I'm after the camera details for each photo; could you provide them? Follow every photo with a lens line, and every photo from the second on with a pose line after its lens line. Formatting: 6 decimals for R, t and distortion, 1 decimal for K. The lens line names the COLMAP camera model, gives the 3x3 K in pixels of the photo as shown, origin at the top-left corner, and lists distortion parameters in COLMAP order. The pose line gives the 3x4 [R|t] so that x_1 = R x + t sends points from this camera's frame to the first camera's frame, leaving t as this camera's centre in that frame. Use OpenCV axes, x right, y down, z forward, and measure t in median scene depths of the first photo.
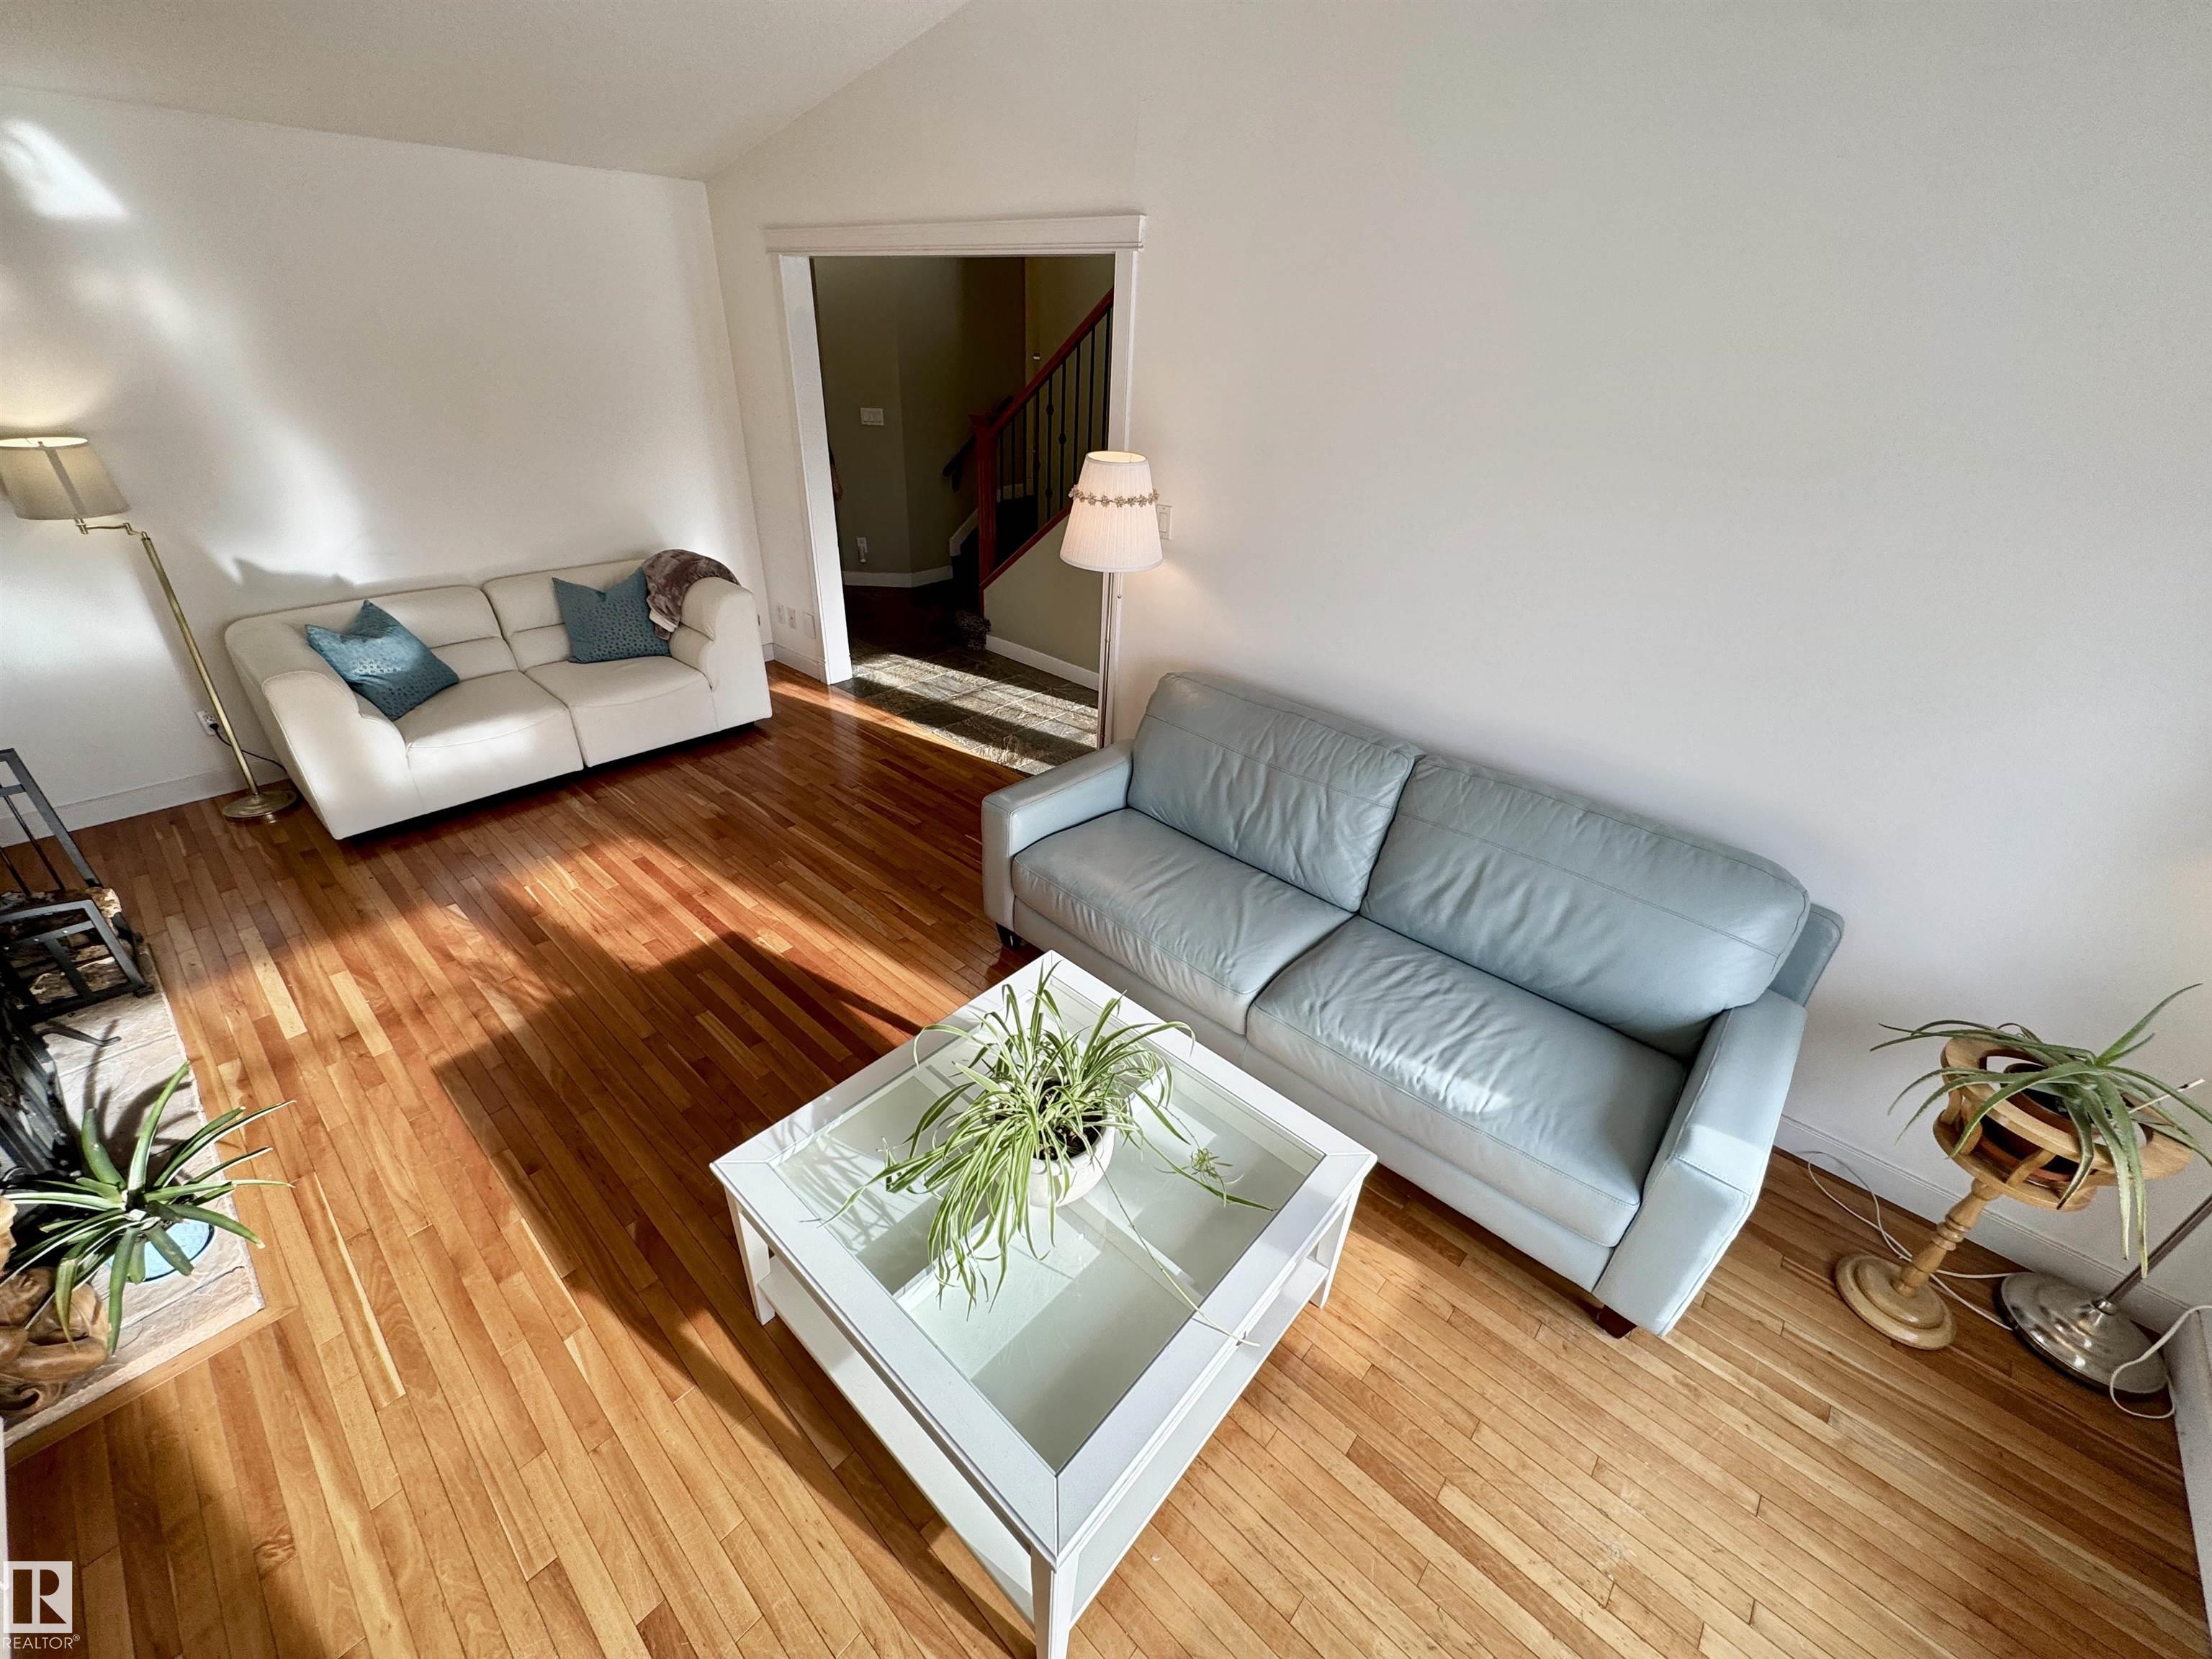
lens RADIAL K [[882.8, 0, 1101.8], [0, 882.8, 826.8], [0, 0, 1]] dist [-0.003092, 0.000495]
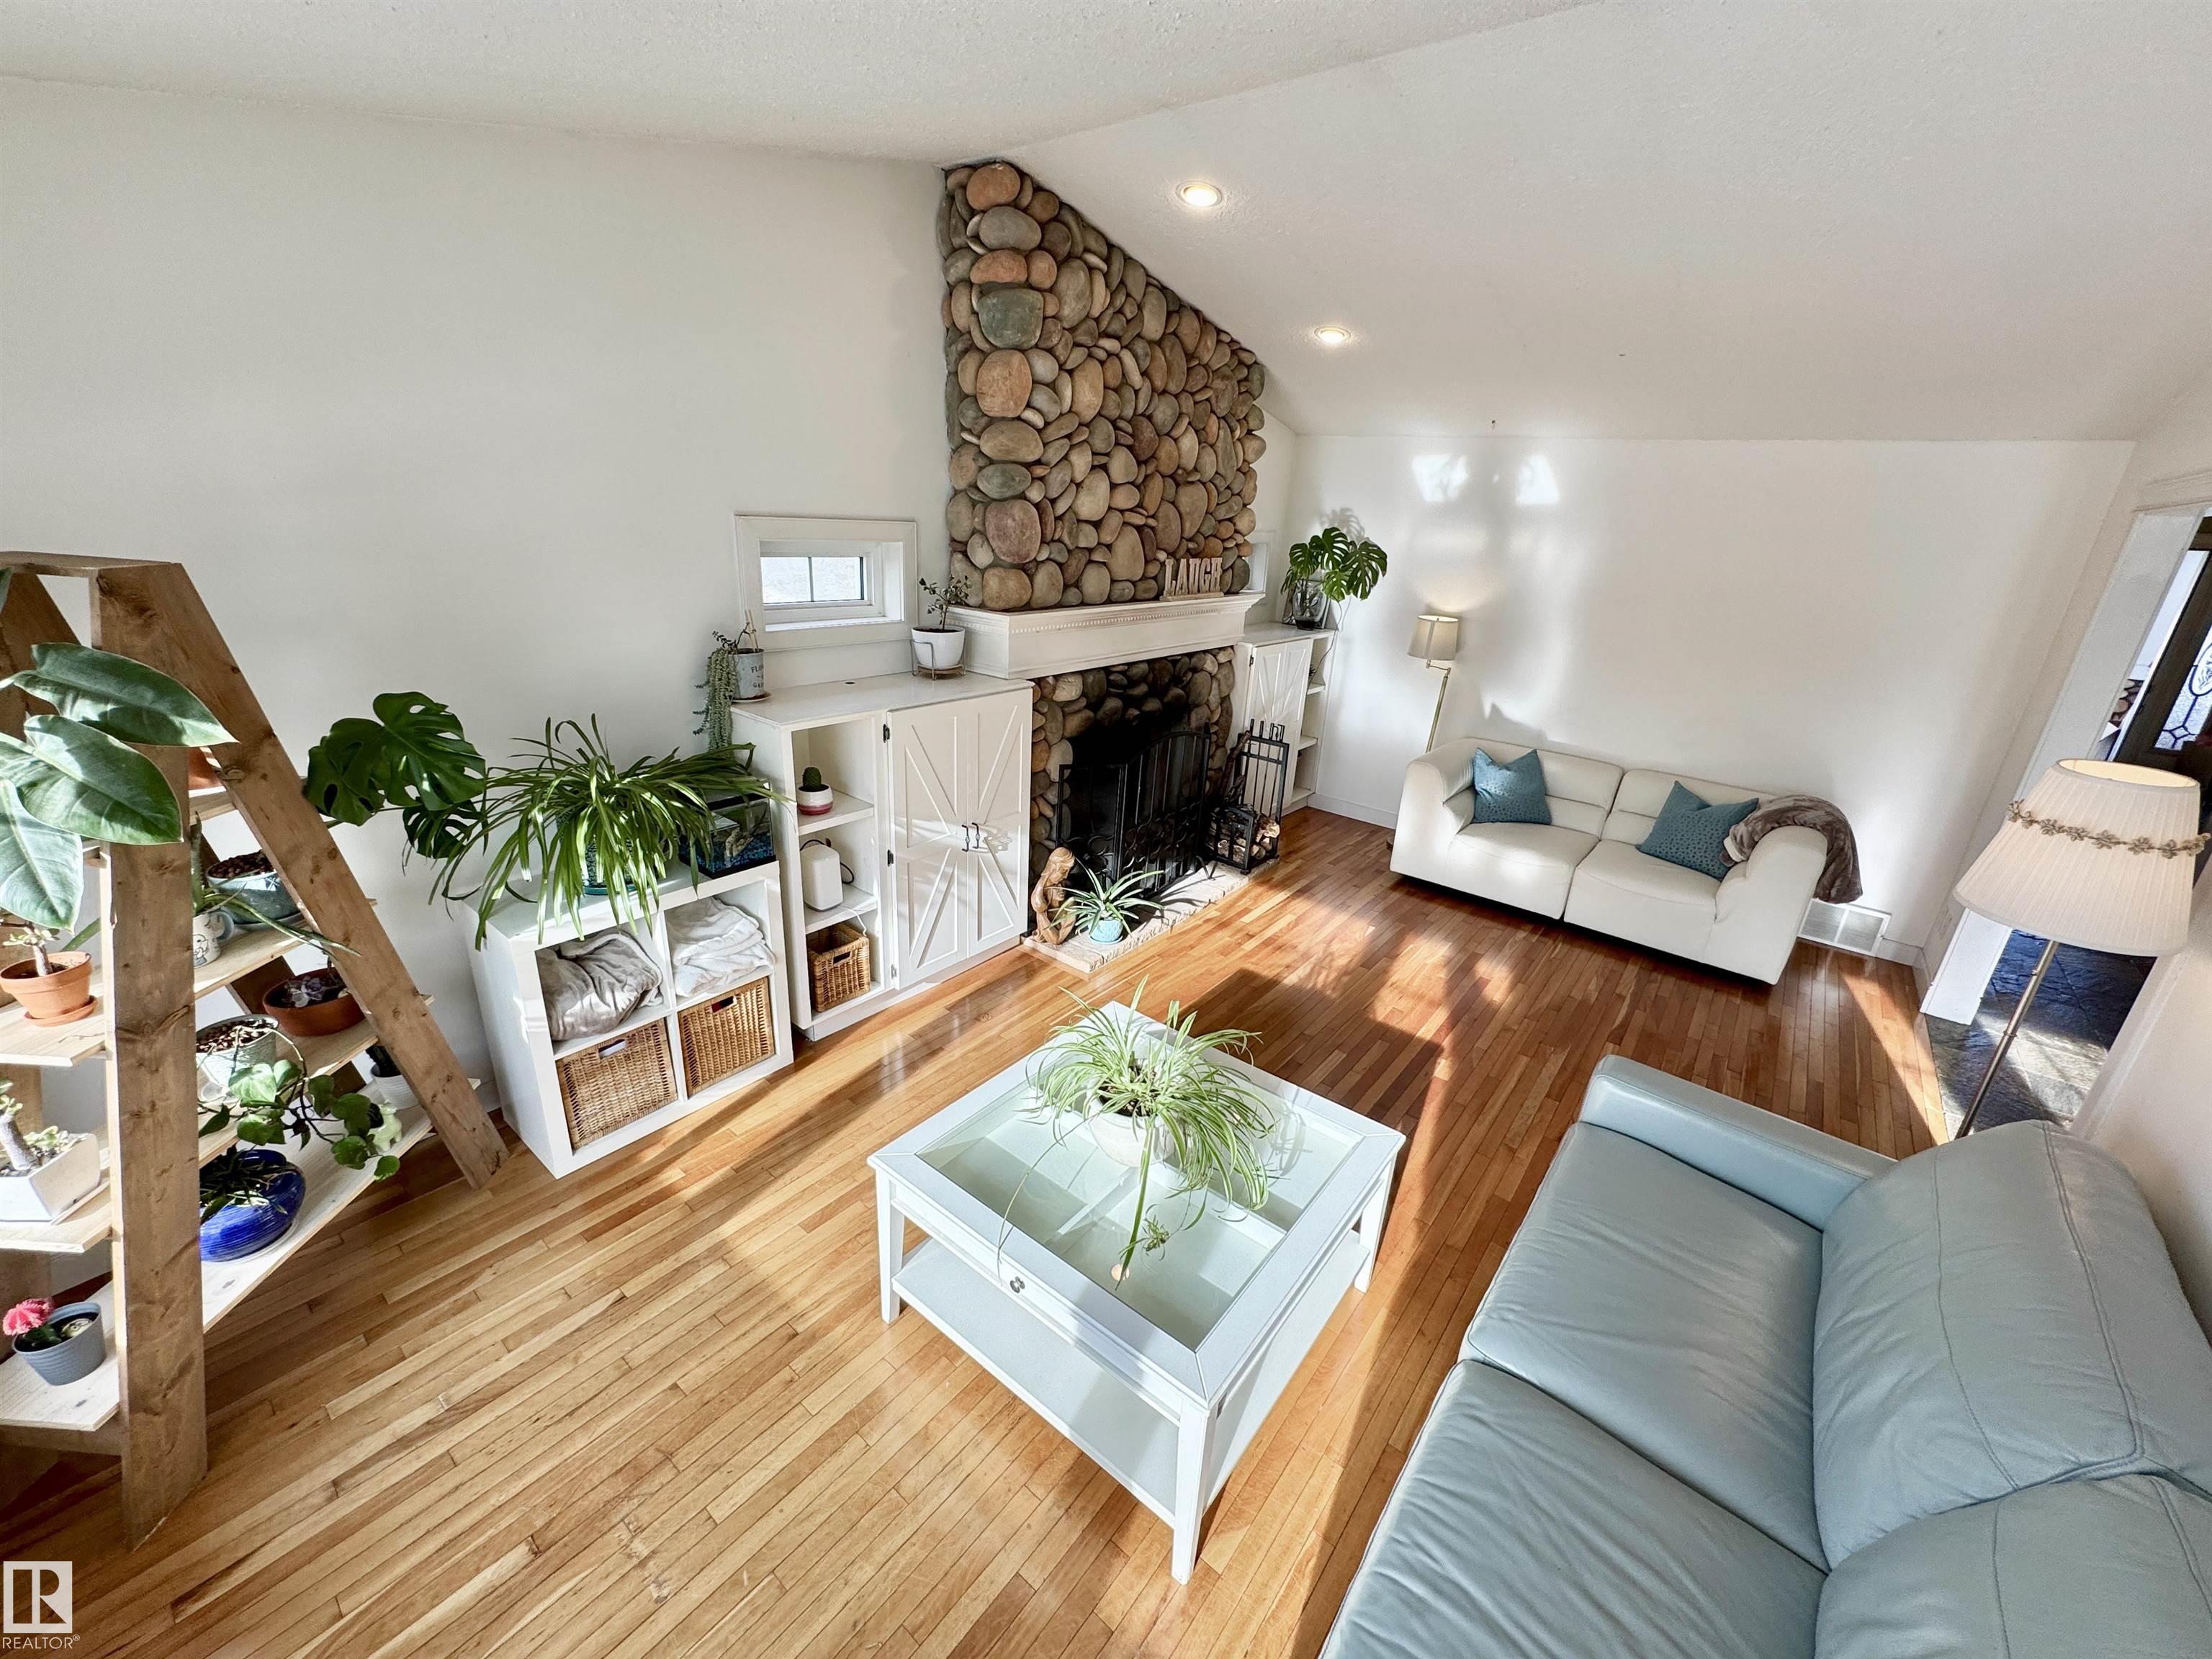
lens RADIAL K [[882.8, 0, 1106.1], [0, 882.8, 826.9], [0, 0, 1]] dist [-0.003092, 0.000495]
pose [[0.065088, 0.305312, -0.950025, 0.474431], [-0.546080, 0.807736, 0.222171, -0.108653], [0.835201, 0.504329, 0.219299, 0.225940]]
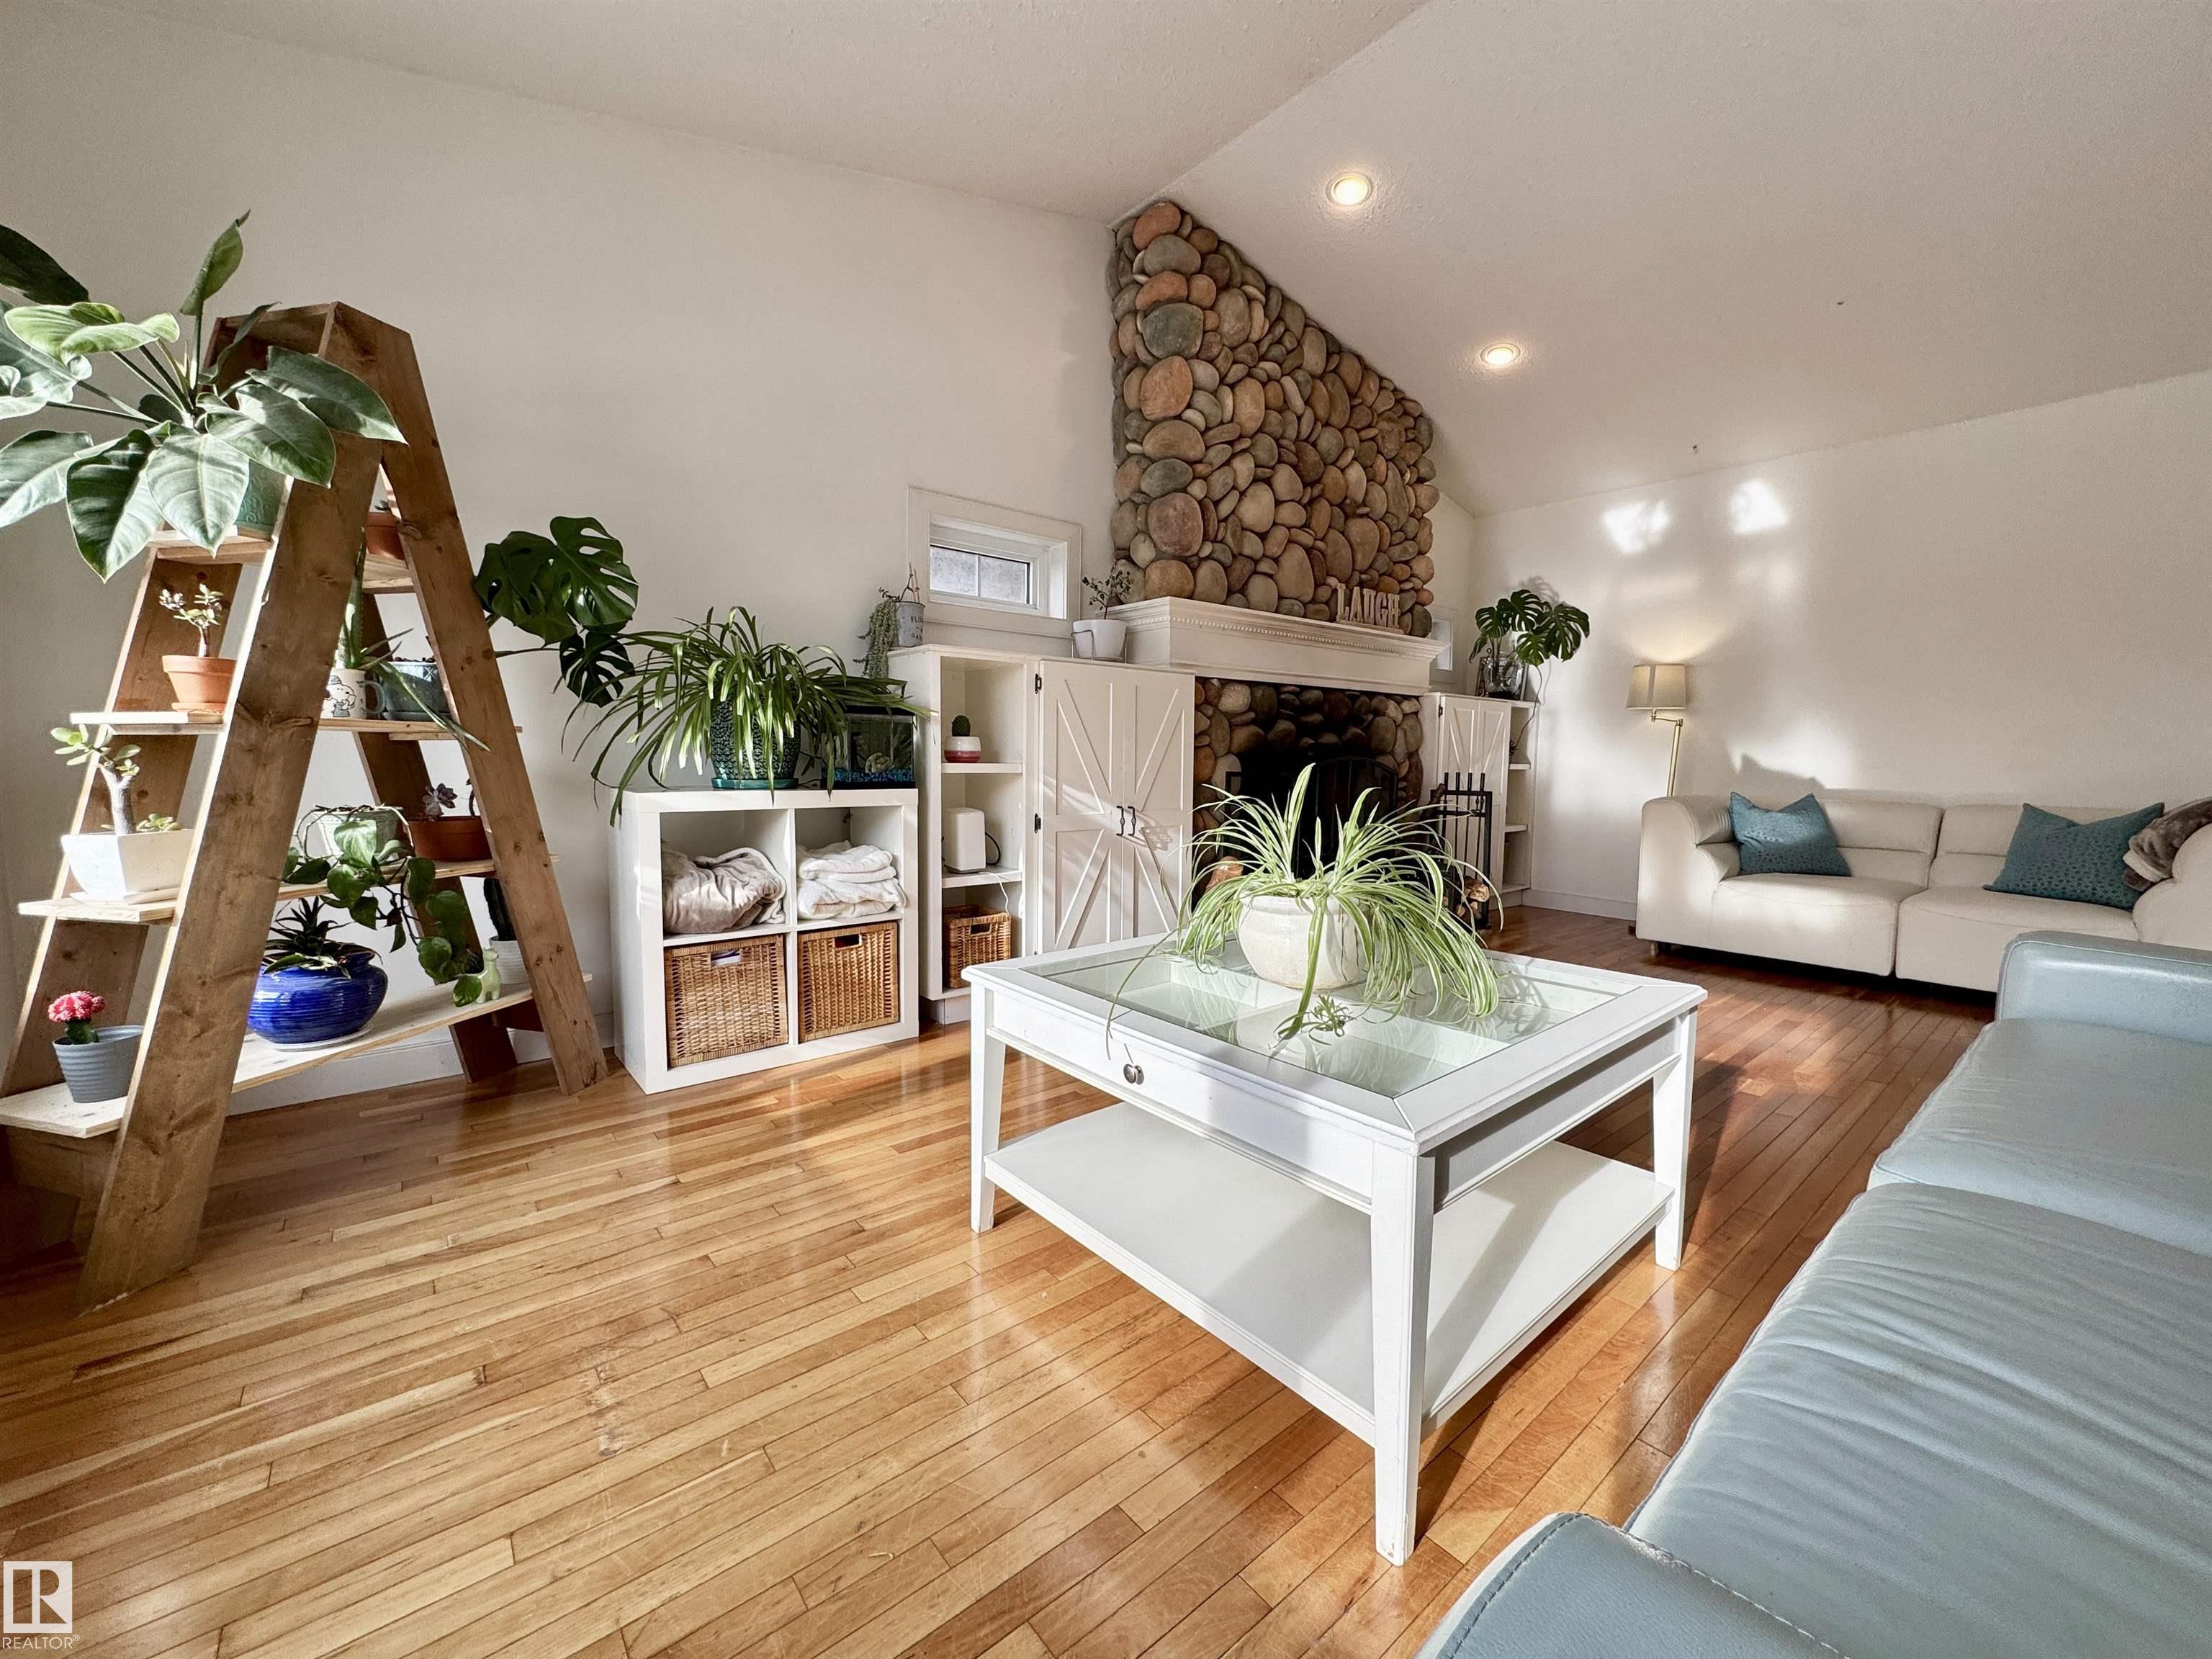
lens RADIAL K [[882.8, 0, 1104.4], [0, 882.8, 824.7], [0, 0, 1]] dist [-0.003092, 0.000495]
pose [[-0.144232, 0.034306, -0.988949, 0.427695], [-0.512214, 0.852504, 0.104276, 0.127595], [0.846661, 0.521593, -0.105386, 0.403814]]
